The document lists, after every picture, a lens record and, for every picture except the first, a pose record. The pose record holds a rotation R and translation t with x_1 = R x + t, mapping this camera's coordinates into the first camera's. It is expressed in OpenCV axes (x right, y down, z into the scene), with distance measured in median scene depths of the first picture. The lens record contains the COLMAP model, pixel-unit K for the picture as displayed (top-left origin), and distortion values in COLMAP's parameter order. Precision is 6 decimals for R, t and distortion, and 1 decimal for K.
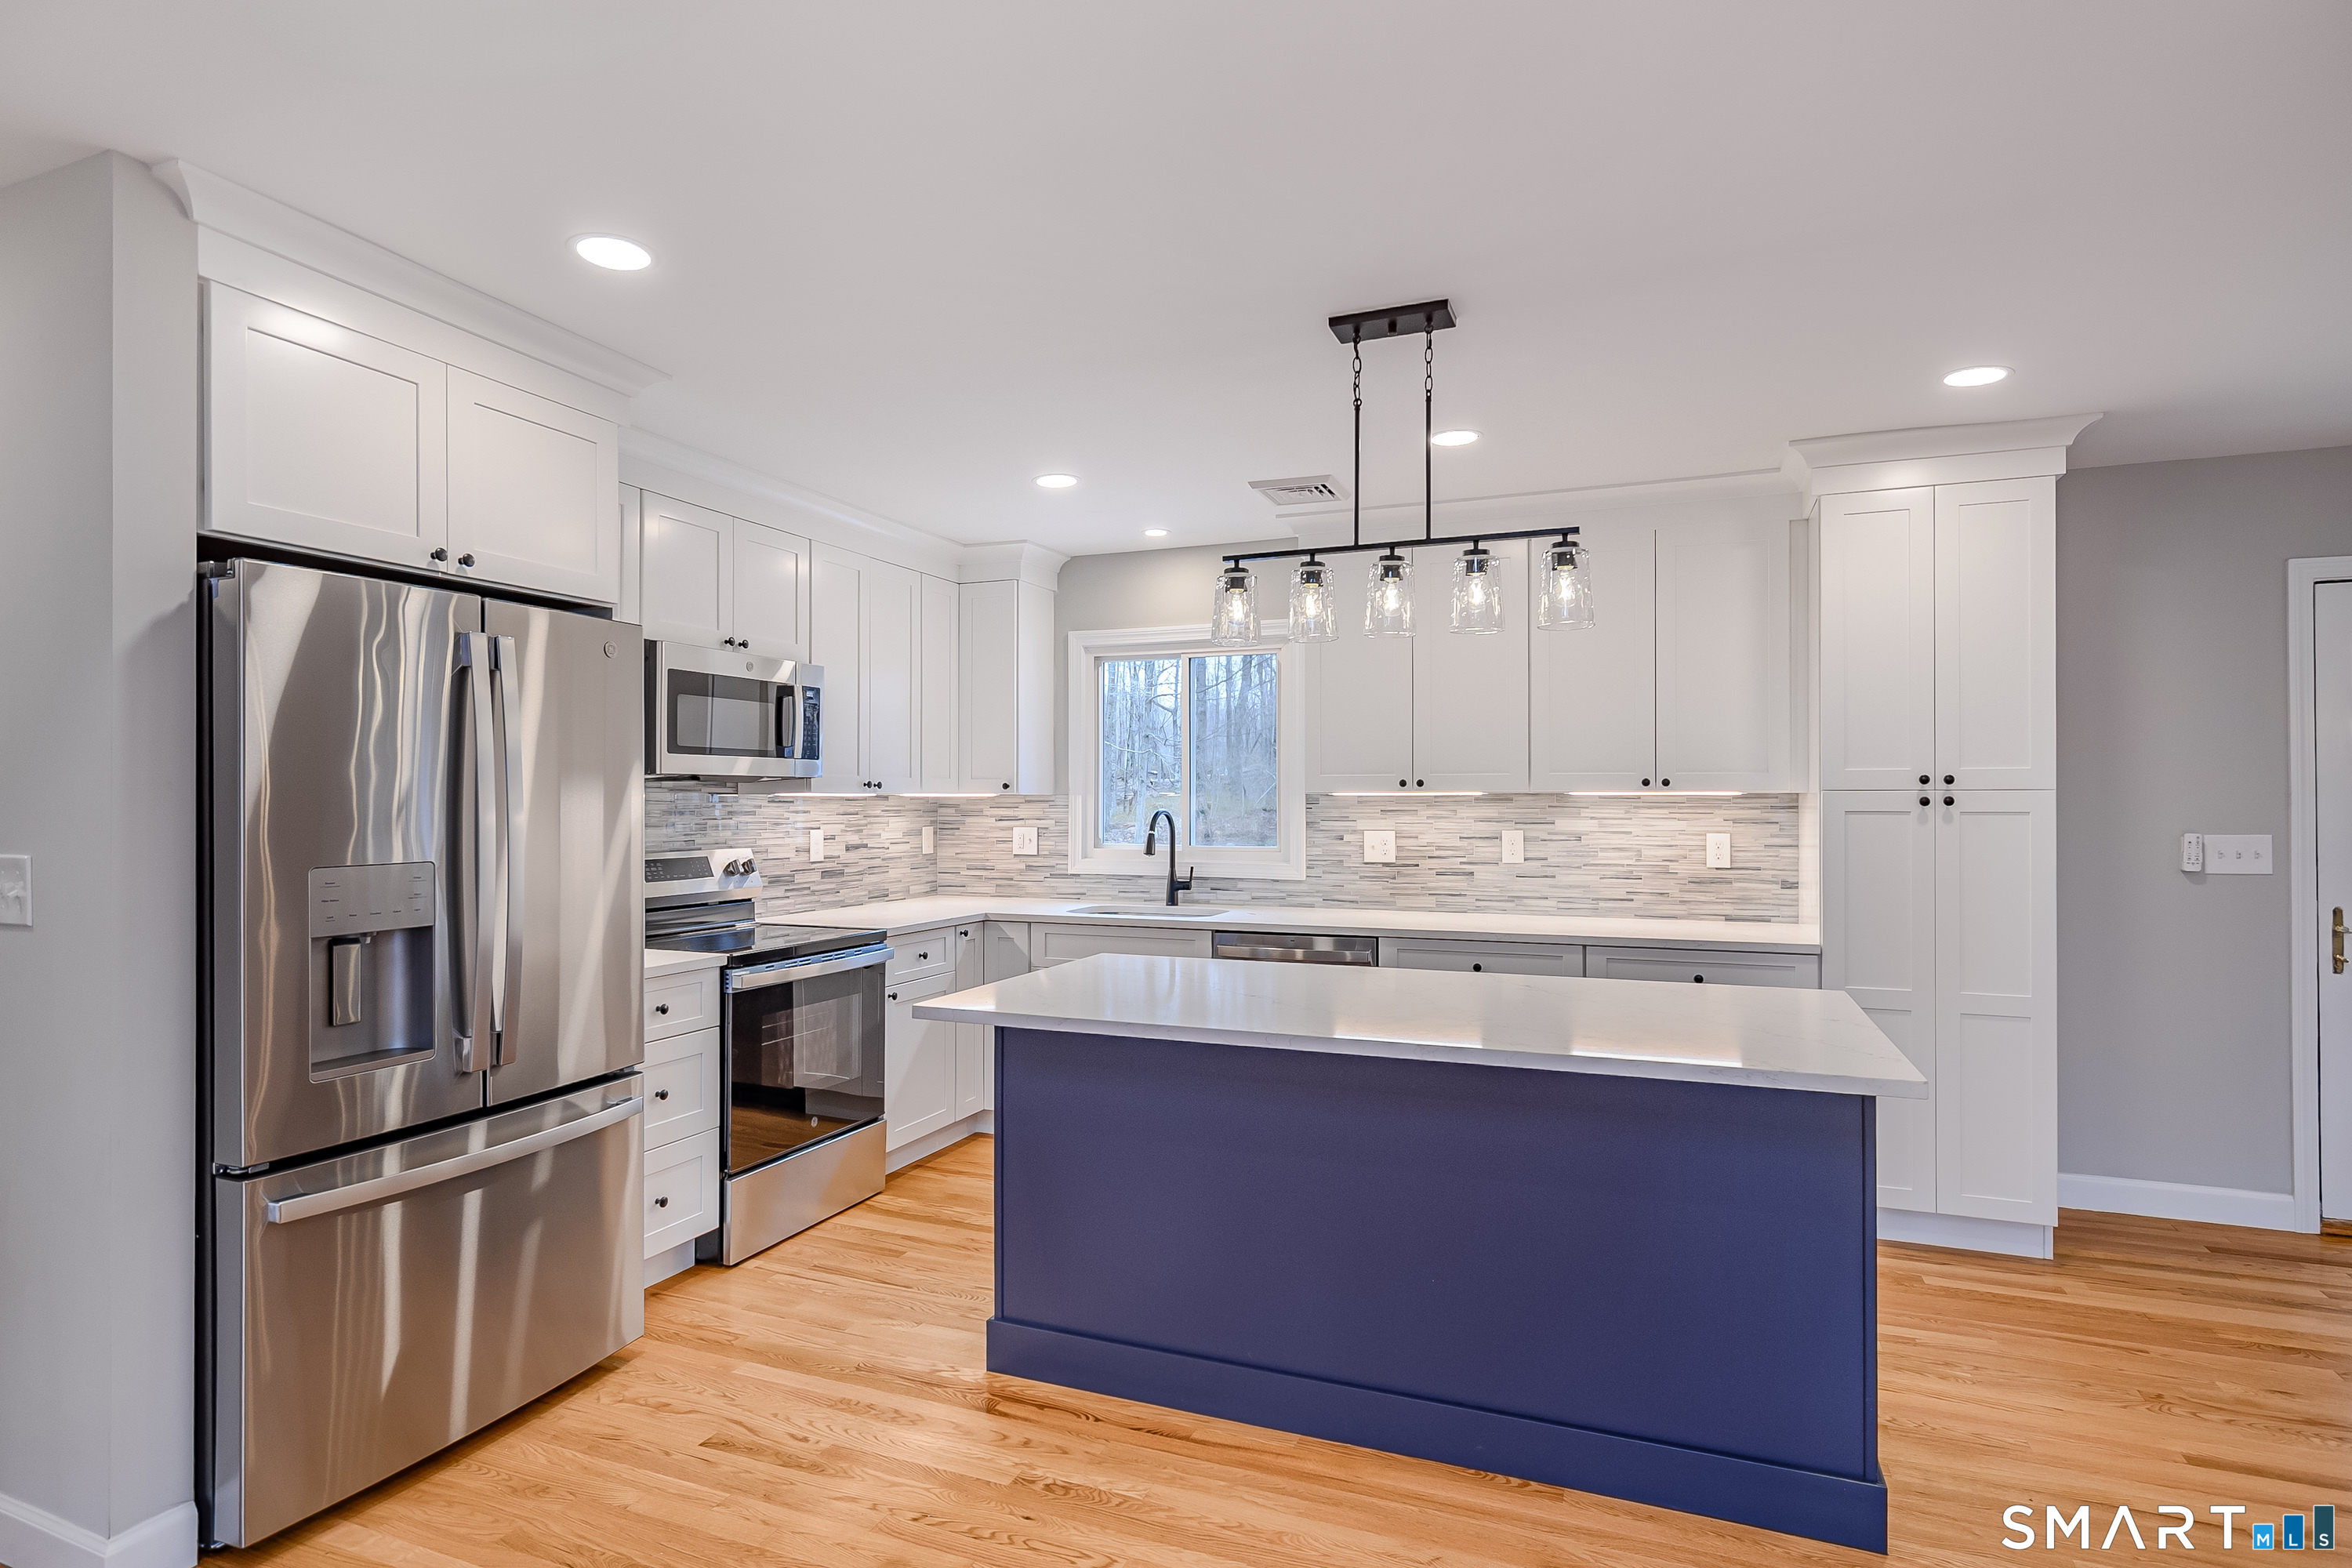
lens RADIAL K [[1203.9, 0, 1175.2], [0, 1203.9, 798.8], [0, 0, 1]] dist [0.002165, 0.000114]
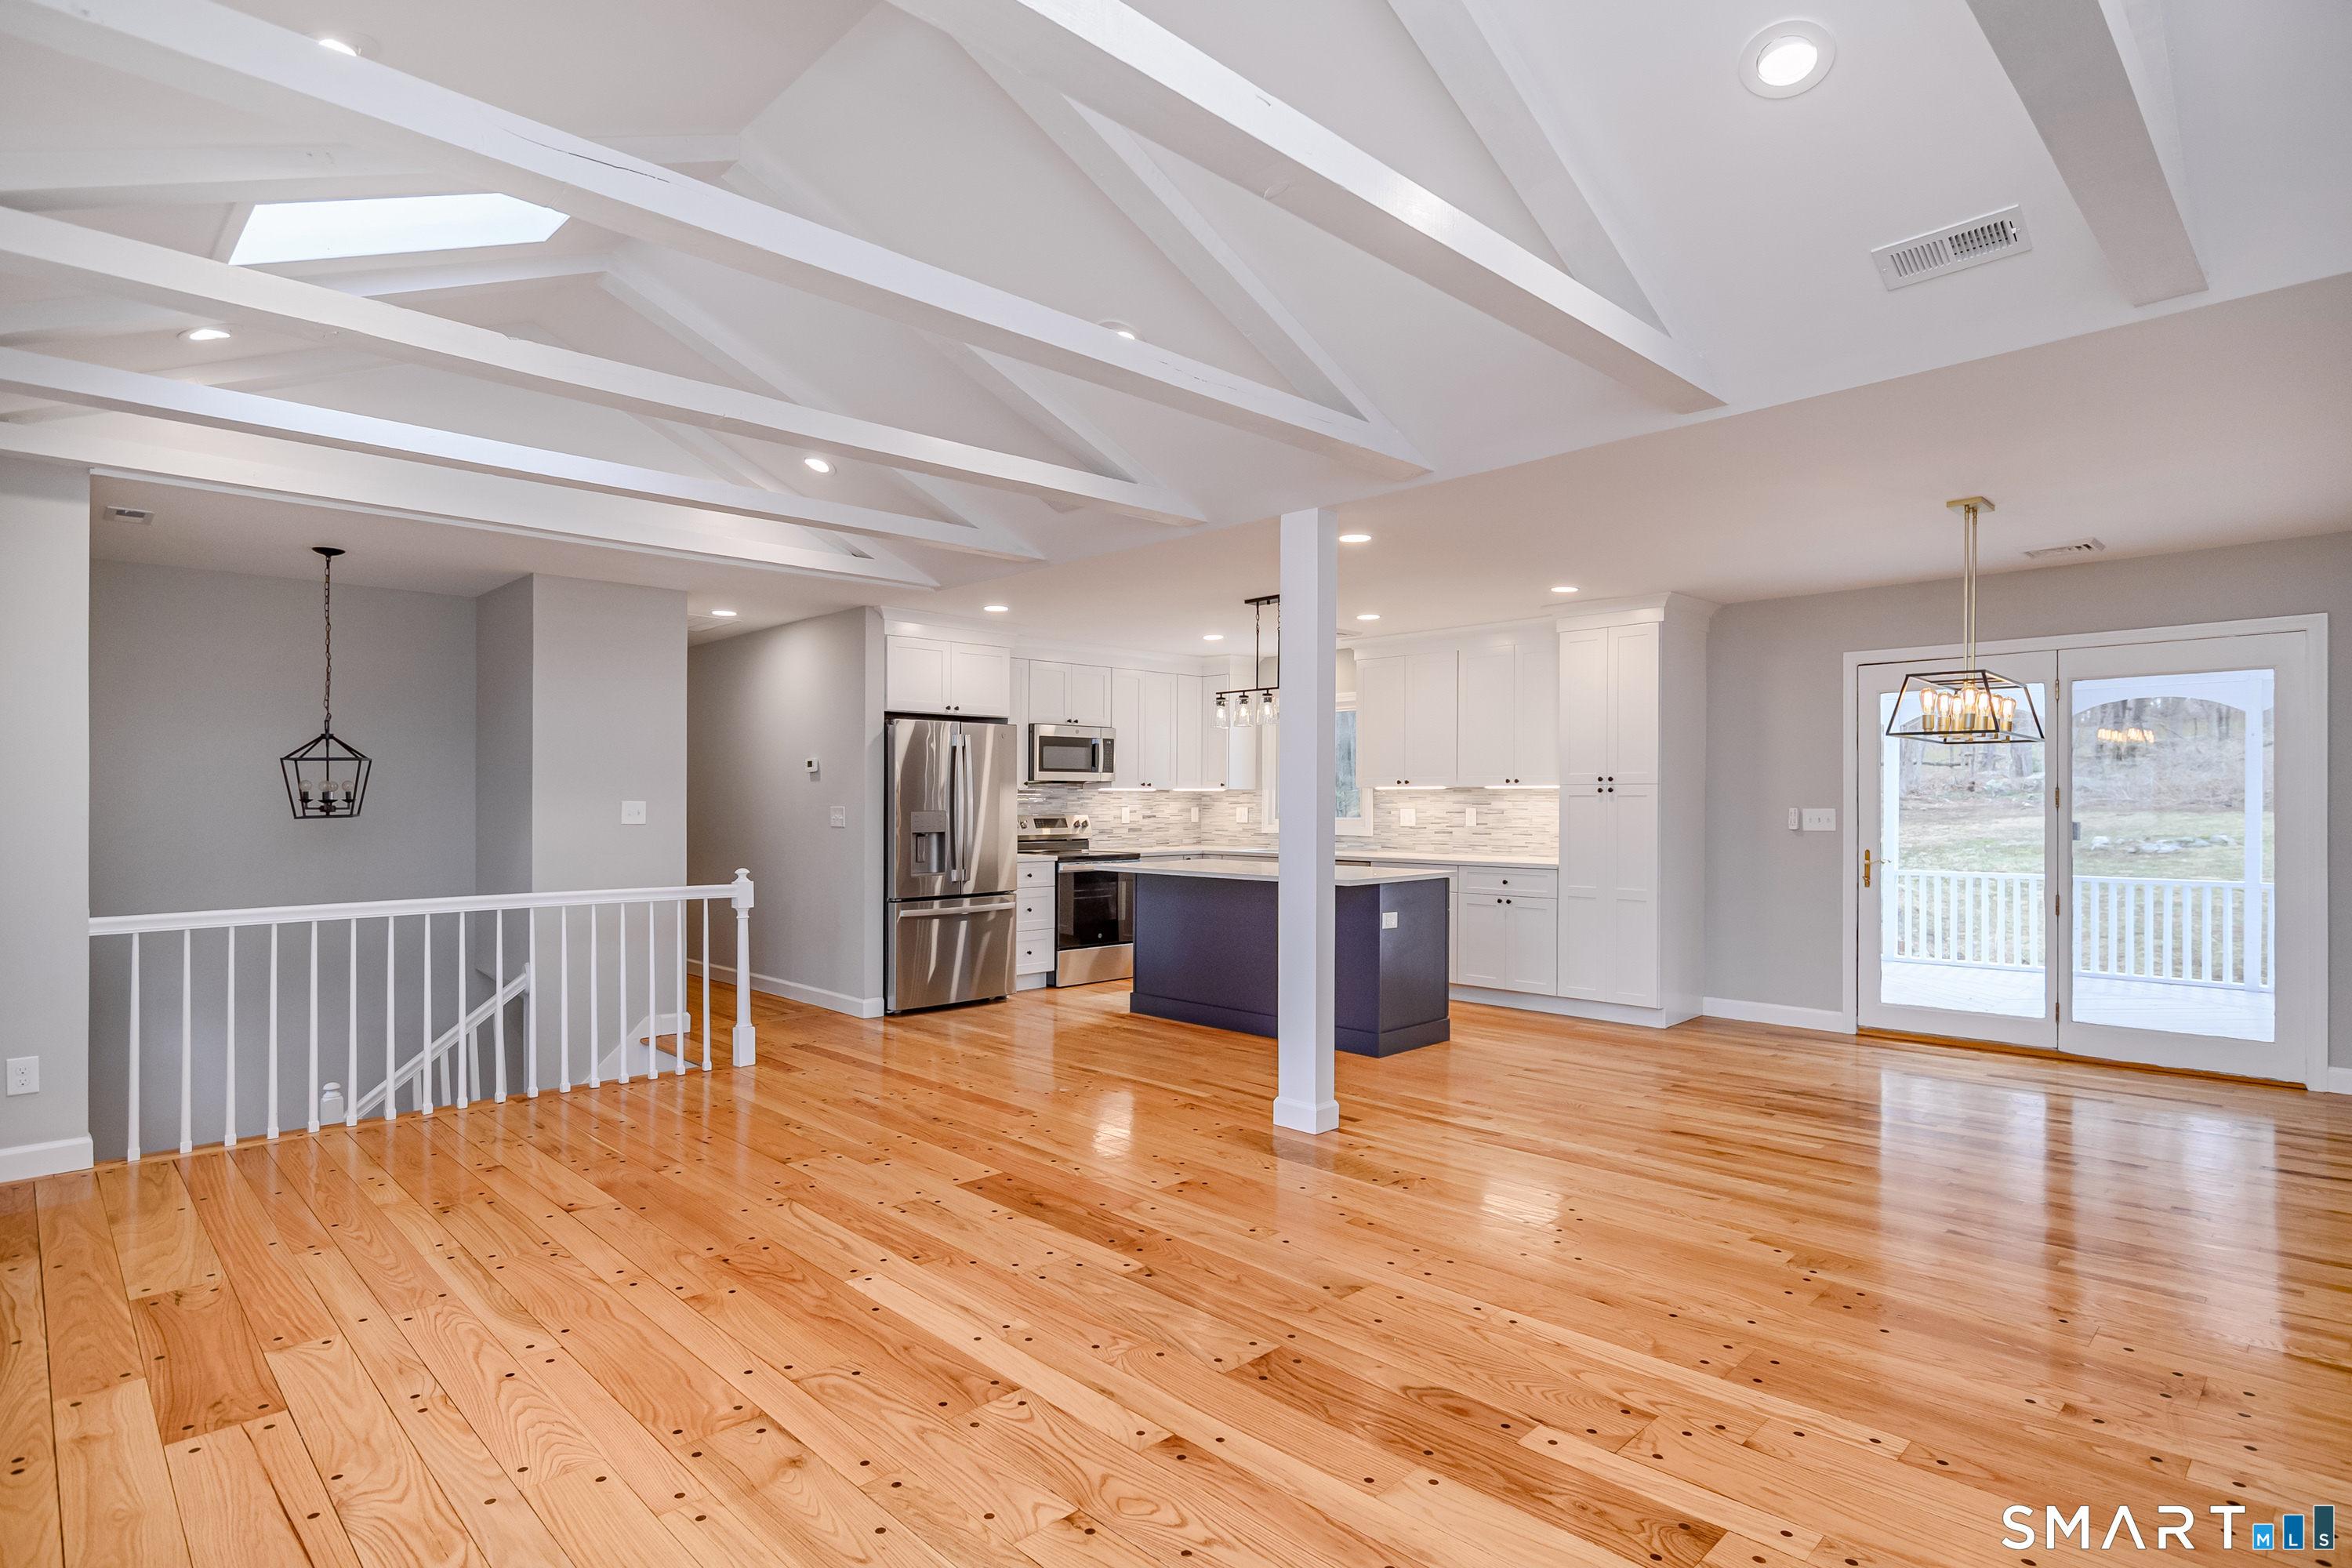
lens RADIAL K [[1186.7, 0, 1181.1], [0, 1186.7, 789.4], [0, 0, 1]] dist [0.001351, -0.000255]
pose [[0.918554, -0.003561, -0.395280, 0.669744], [0.000871, 0.999975, -0.006985, 0.011953], [0.395295, 0.006071, 0.918534, -0.911120]]
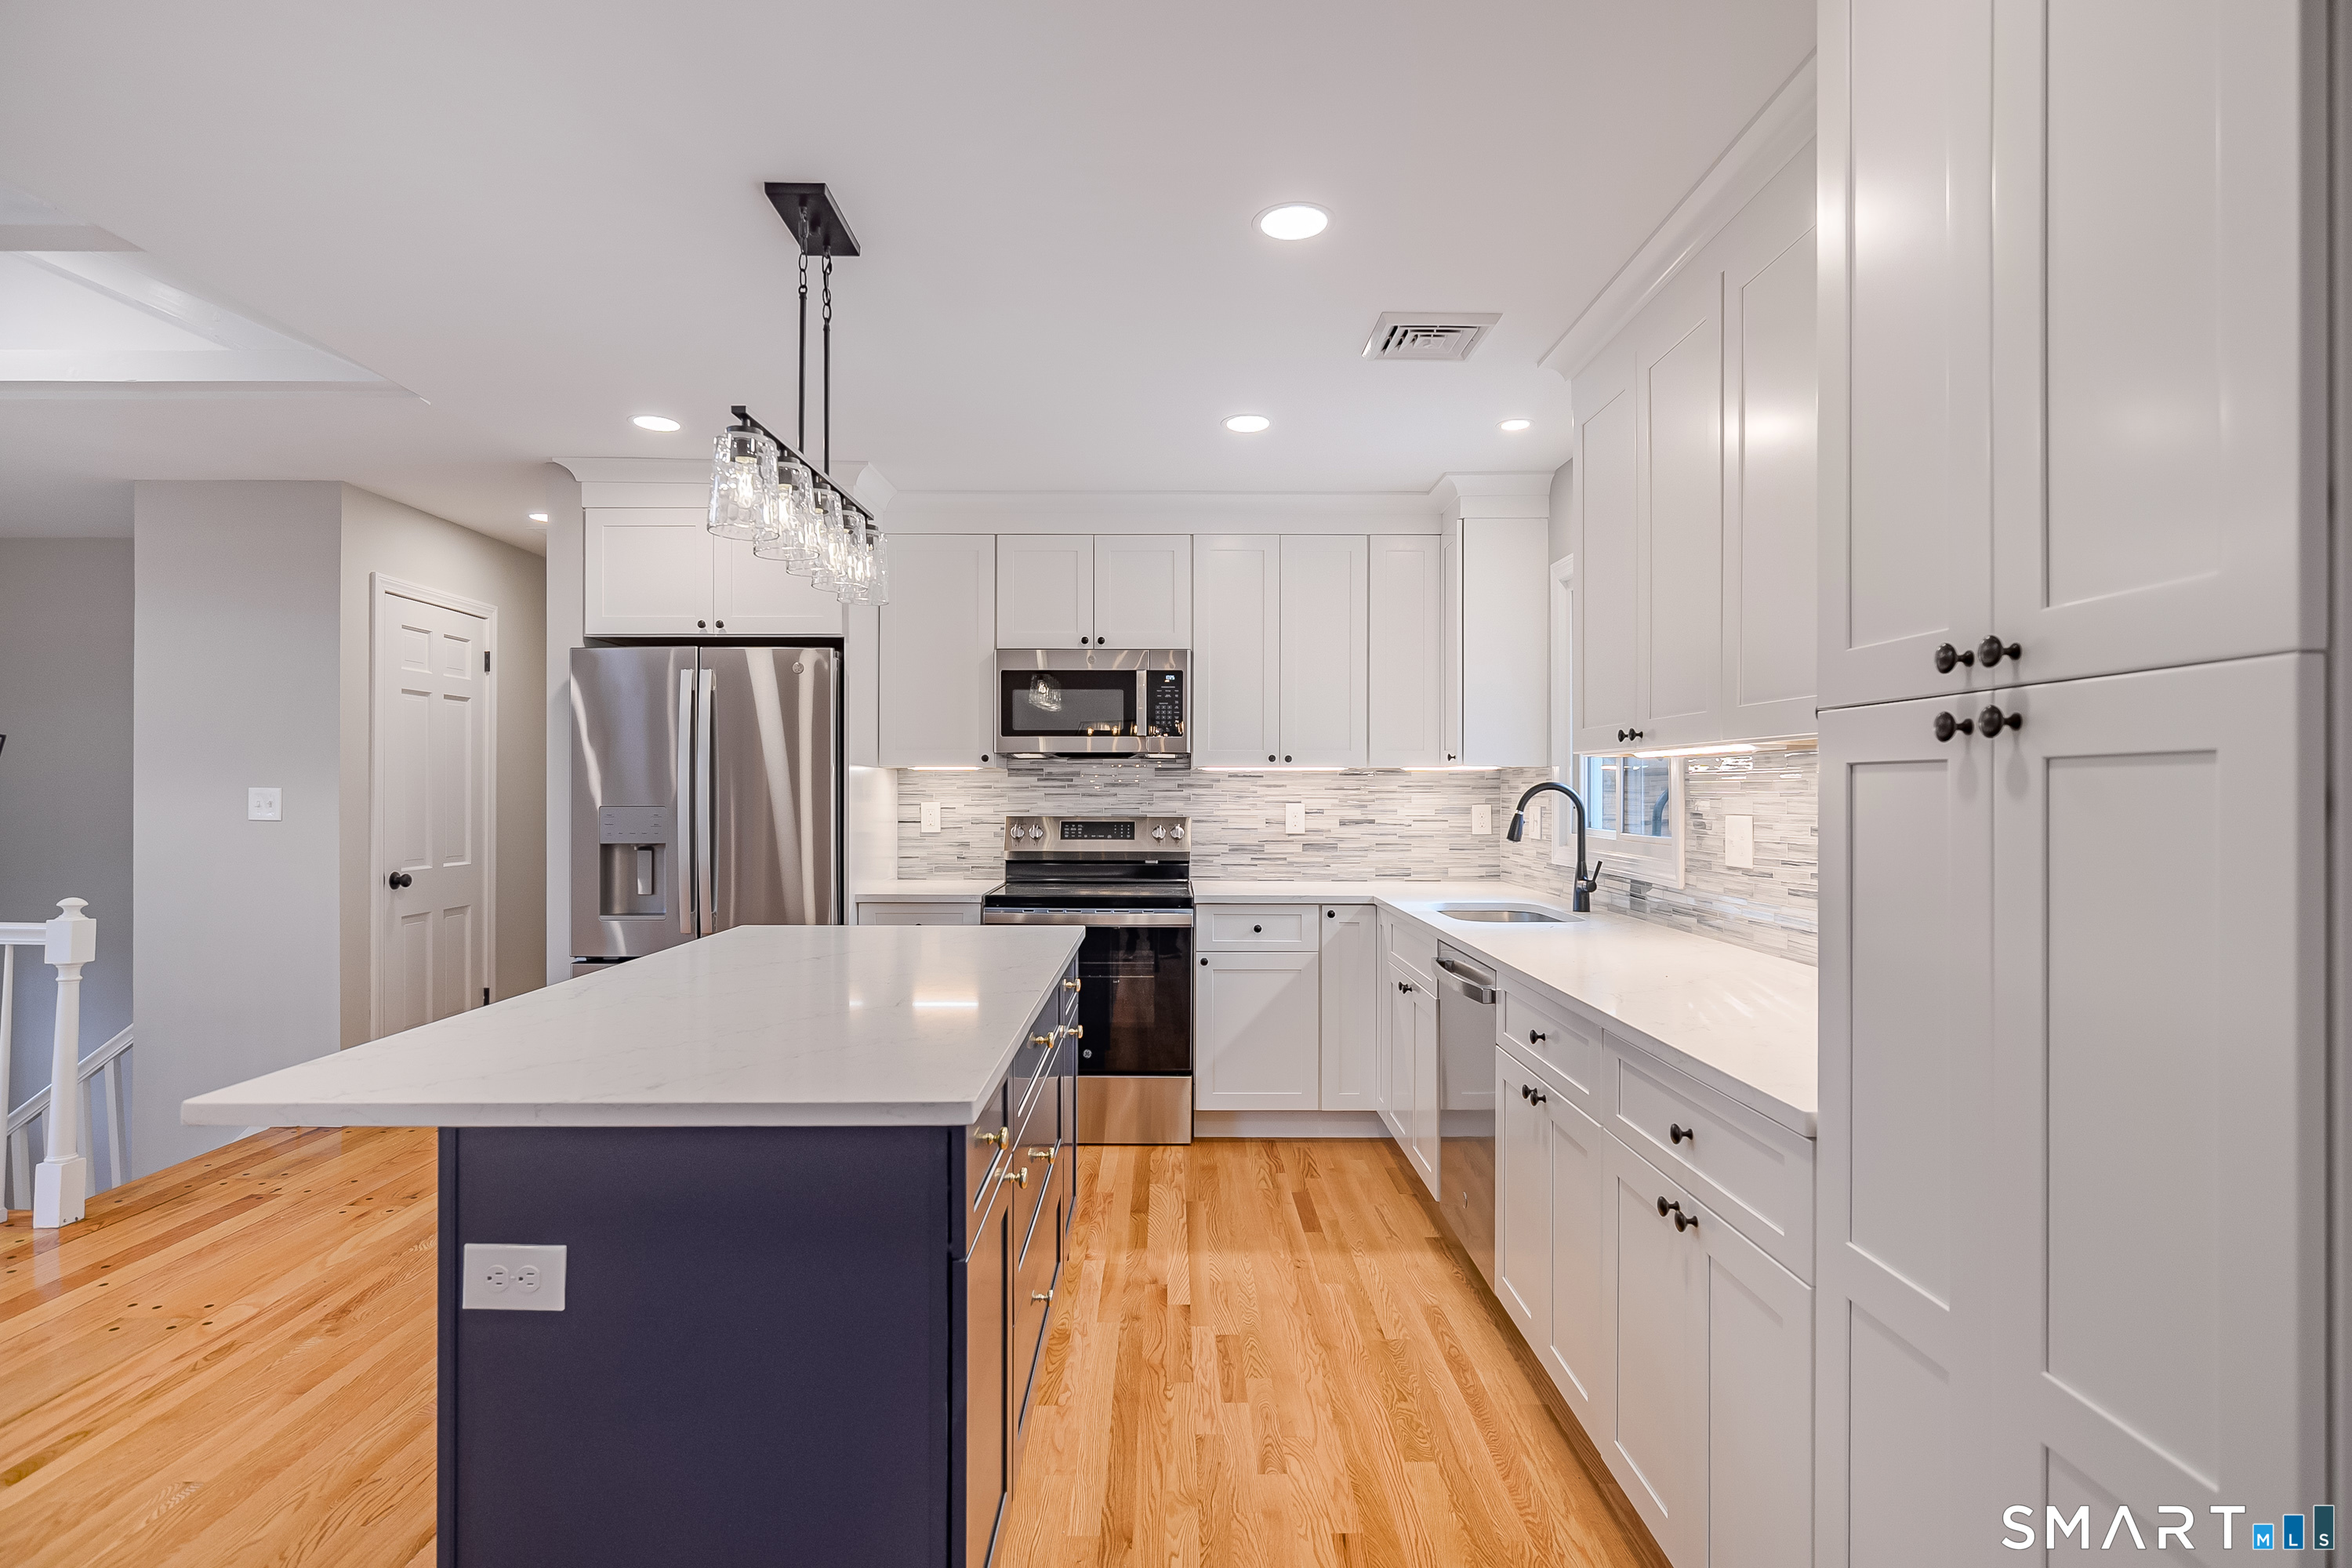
lens RADIAL K [[1186.7, 0, 1181.1], [0, 1186.7, 789.4], [0, 0, 1]] dist [0.001351, -0.000255]
pose [[0.383697, -0.000039, -0.923459, 0.731421], [-0.001312, 0.999999, -0.000587, 0.017082], [0.923458, 0.001437, 0.383697, 0.614750]]
